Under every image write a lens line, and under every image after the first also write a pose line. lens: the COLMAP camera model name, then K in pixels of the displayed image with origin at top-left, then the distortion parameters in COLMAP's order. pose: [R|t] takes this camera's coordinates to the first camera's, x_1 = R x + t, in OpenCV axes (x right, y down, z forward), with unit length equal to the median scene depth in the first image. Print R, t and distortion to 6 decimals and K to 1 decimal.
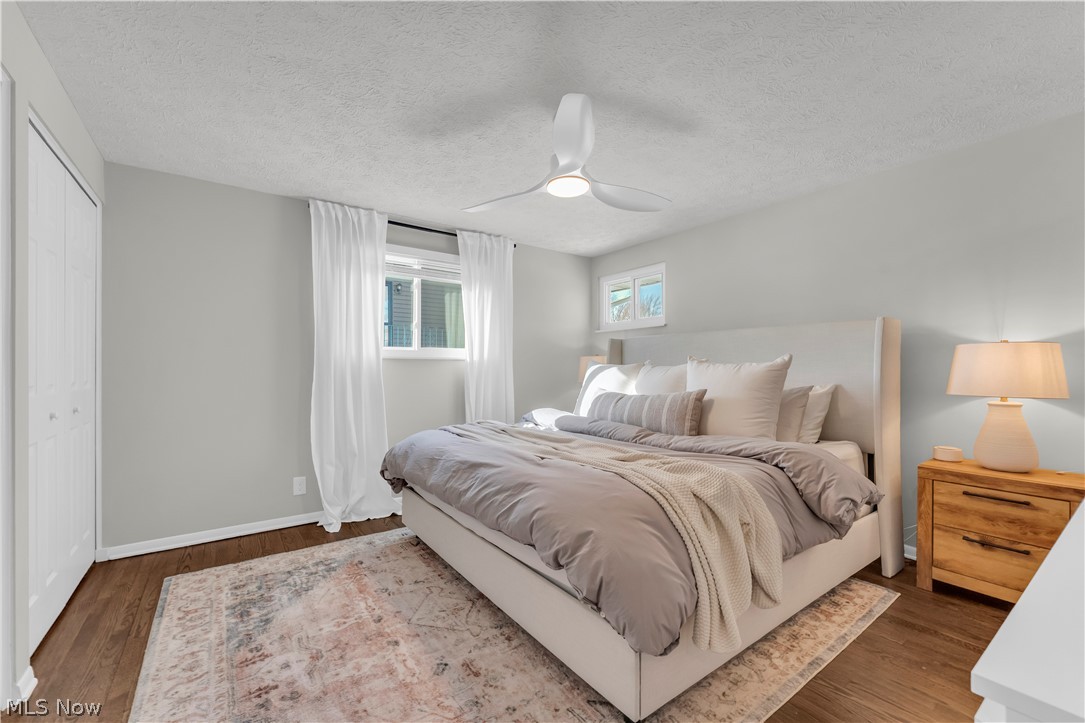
lens RADIAL K [[439.5, 0, 526.2], [0, 439.5, 369.2], [0, 0, 1]] dist [-0.000192, -0.000058]
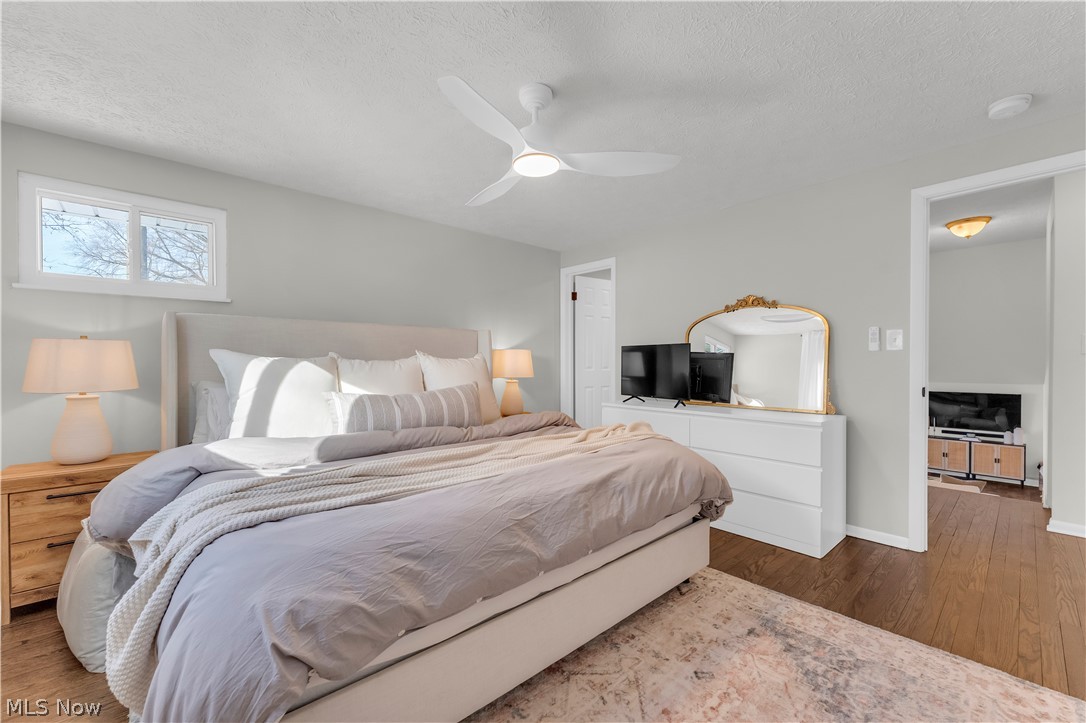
lens RADIAL K [[442.4, 0, 538.5], [0, 442.4, 366.8], [0, 0, 1]] dist [0.000448, -0.000163]
pose [[-0.124550, -0.009055, 0.992172, -0.903081], [0.000991, 0.999957, 0.009251, -0.002190], [-0.992213, 0.002136, -0.124536, 1.208663]]
